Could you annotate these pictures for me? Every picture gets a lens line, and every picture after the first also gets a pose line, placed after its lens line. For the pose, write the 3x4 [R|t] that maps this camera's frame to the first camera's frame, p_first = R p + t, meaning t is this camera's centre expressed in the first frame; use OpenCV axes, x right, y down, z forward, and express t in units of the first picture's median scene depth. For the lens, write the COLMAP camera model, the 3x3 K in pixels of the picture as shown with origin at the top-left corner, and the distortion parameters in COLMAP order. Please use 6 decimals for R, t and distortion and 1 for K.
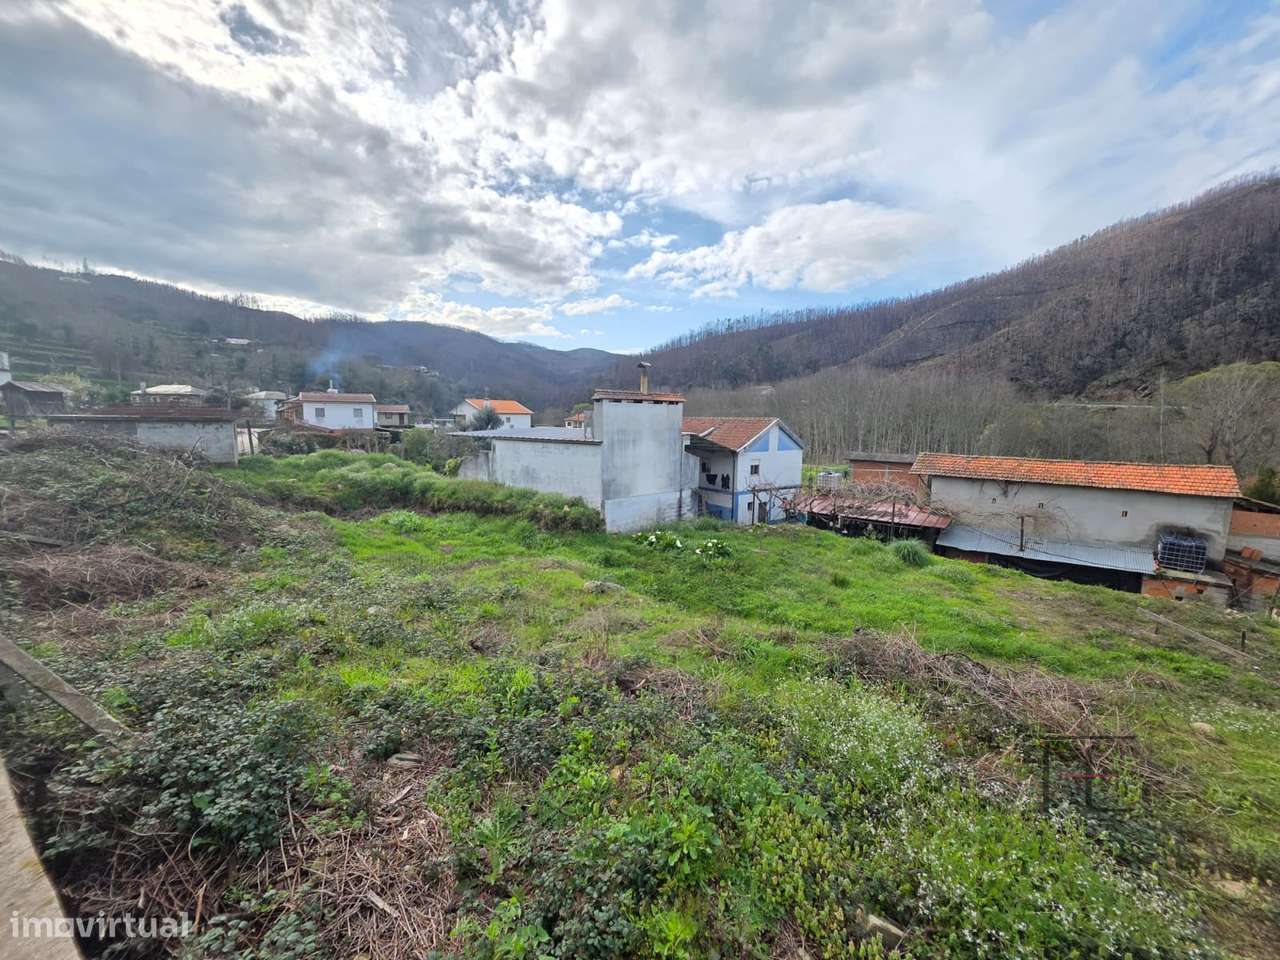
lens RADIAL K [[510.1, 0, 642.7], [0, 510.1, 480.1], [0, 0, 1]] dist [0.001548, 0.000649]
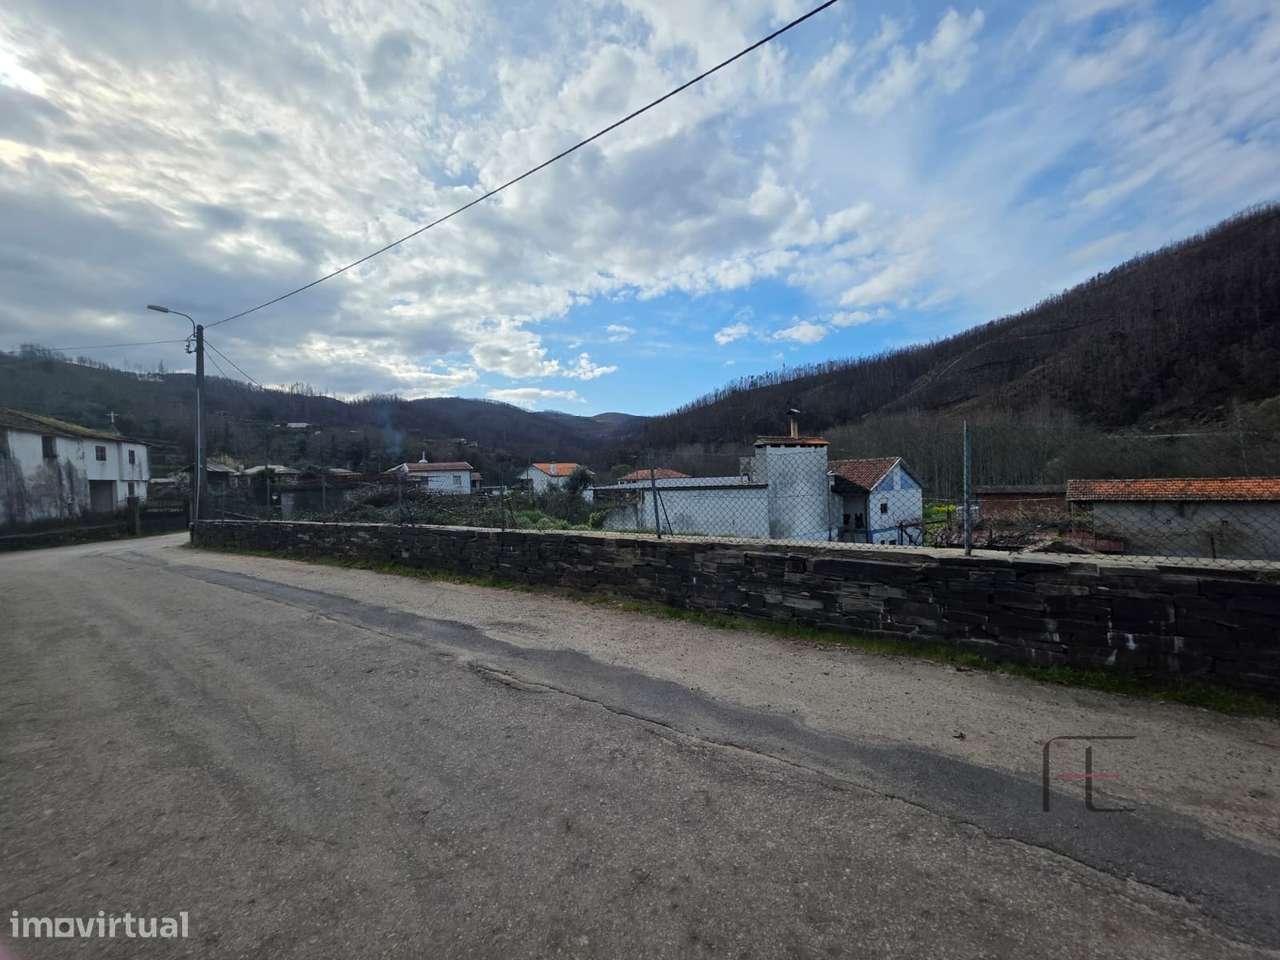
lens RADIAL K [[509.0, 0, 642.4], [0, 509.0, 478.6], [0, 0, 1]] dist [0.001583, 0.000173]
pose [[0.997269, -0.054769, -0.049556, -0.256801], [0.048508, 0.991619, -0.119744, 0.023470], [0.055699, 0.117014, 0.991567, -0.052470]]
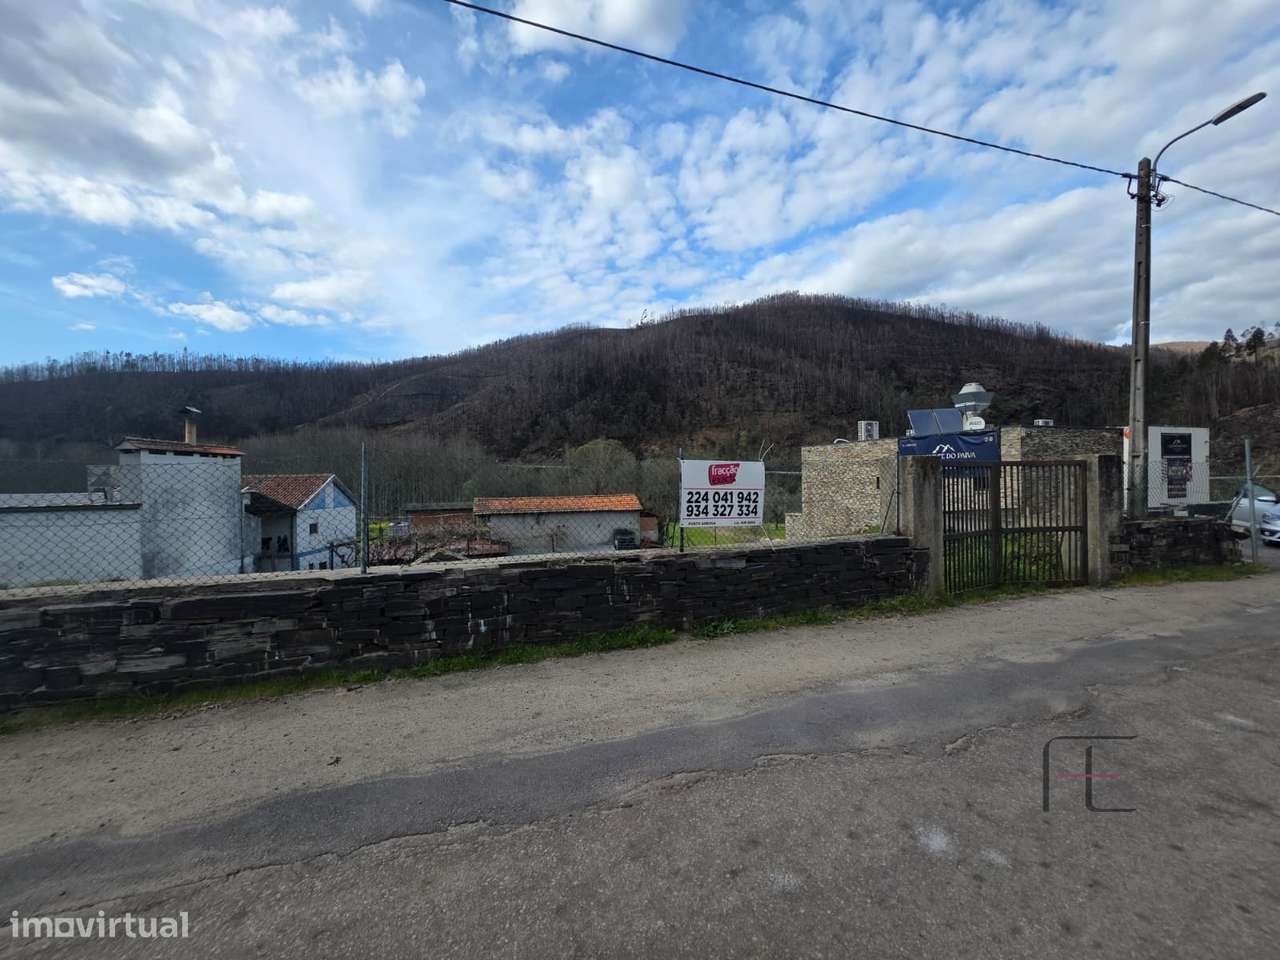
lens RADIAL K [[509.0, 0, 642.4], [0, 509.0, 478.6], [0, 0, 1]] dist [0.001583, 0.000173]
pose [[0.575339, -0.022791, 0.817597, -0.246442], [0.123535, 0.990566, -0.059319, 0.023746], [-0.808532, 0.135131, 0.572727, -0.056110]]
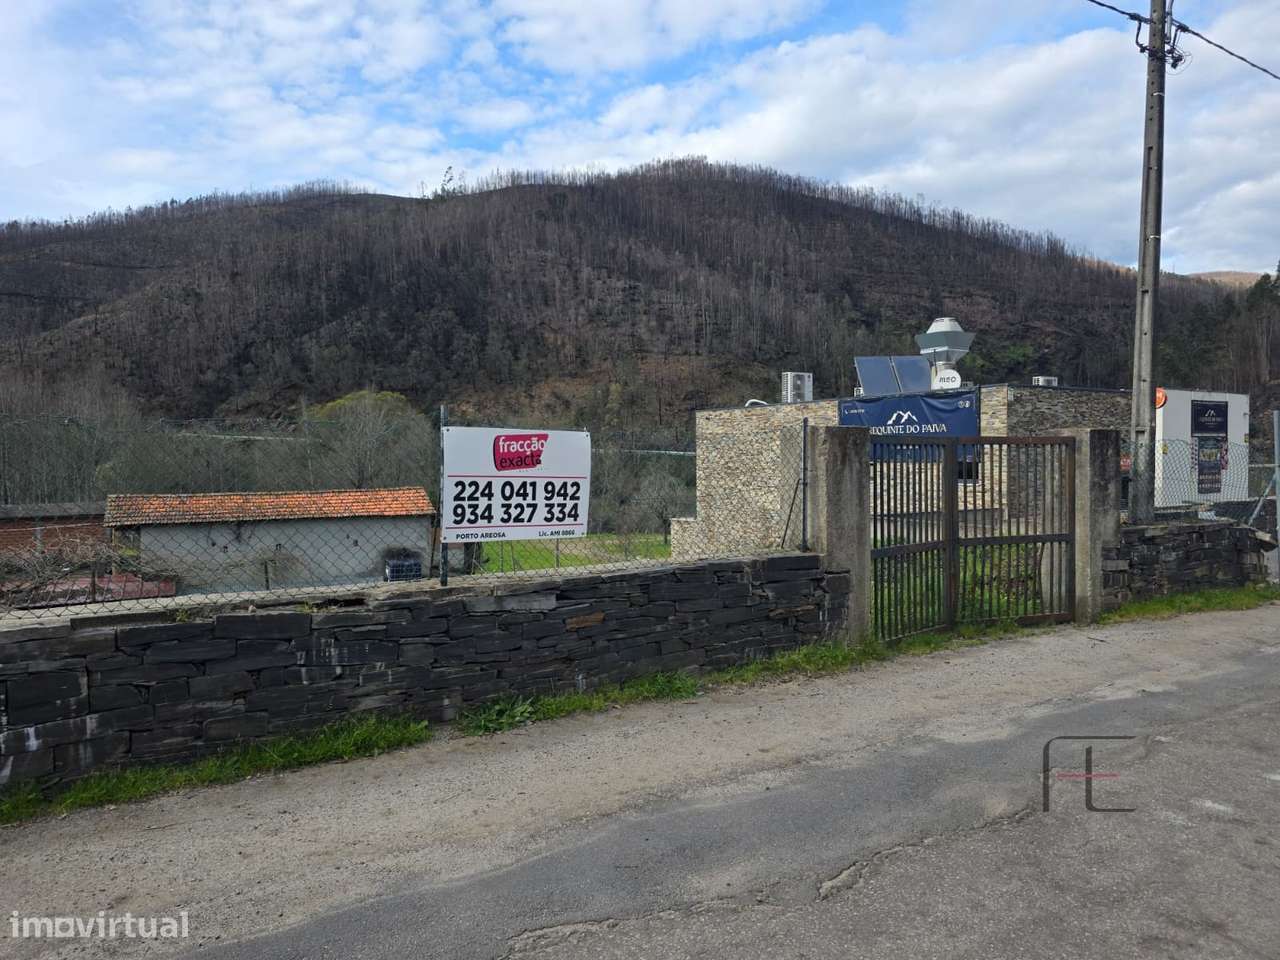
lens RADIAL K [[852.2, 0, 632.2], [0, 852.2, 476.0], [0, 0, 1]] dist [0.079086, -0.081187]
pose [[0.388917, -0.034706, 0.920619, -0.236153], [0.126553, 0.991830, -0.016072, 0.026170], [-0.912539, 0.122758, 0.390132, -0.067847]]
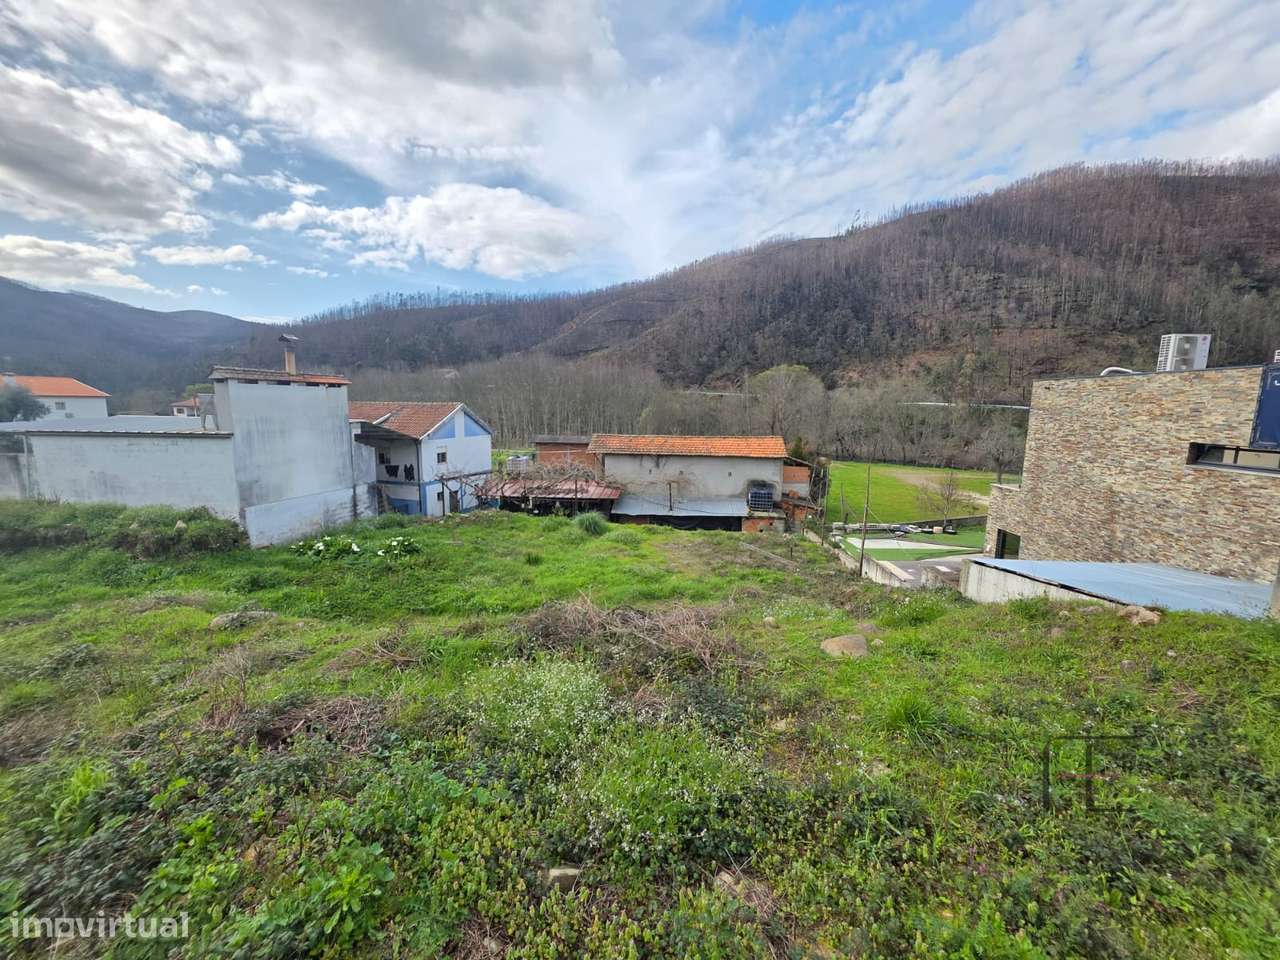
lens RADIAL K [[510.6, 0, 641.7], [0, 510.6, 478.1], [0, 0, 1]] dist [0.001768, -0.000470]
pose [[0.833346, -0.081276, 0.546744, 0.008126], [0.067277, 0.996691, 0.045619, -0.000909], [-0.548642, -0.001233, 0.836056, -0.000524]]
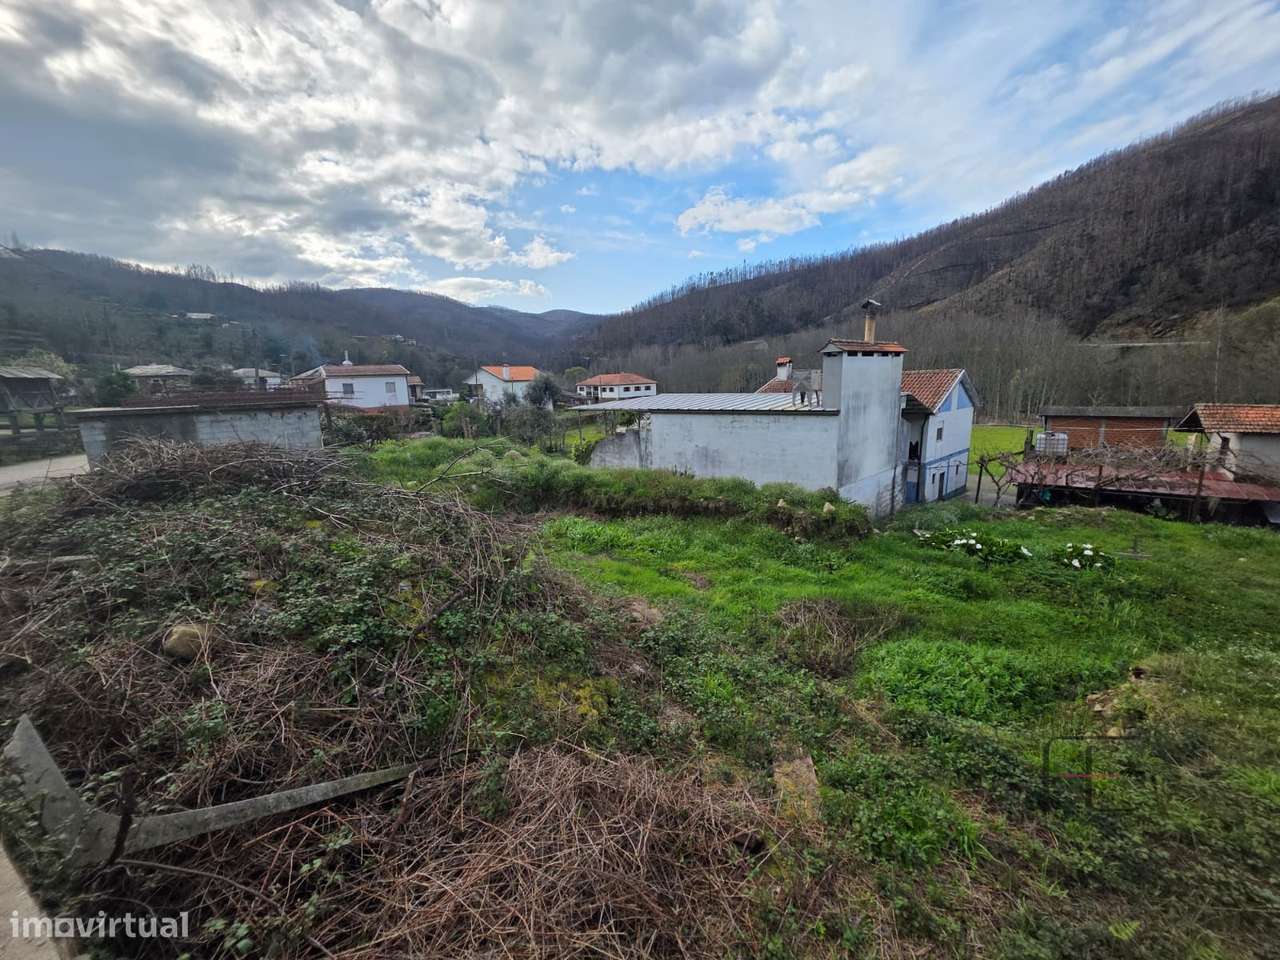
lens RADIAL K [[509.2, 0, 642.4], [0, 509.2, 479.9], [0, 0, 1]] dist [0.000687, 0.000395]
pose [[0.998030, -0.053006, 0.033549, -0.356680], [0.050354, 0.995873, 0.075509, -0.040584], [-0.037413, -0.073670, 0.996581, 0.241056]]
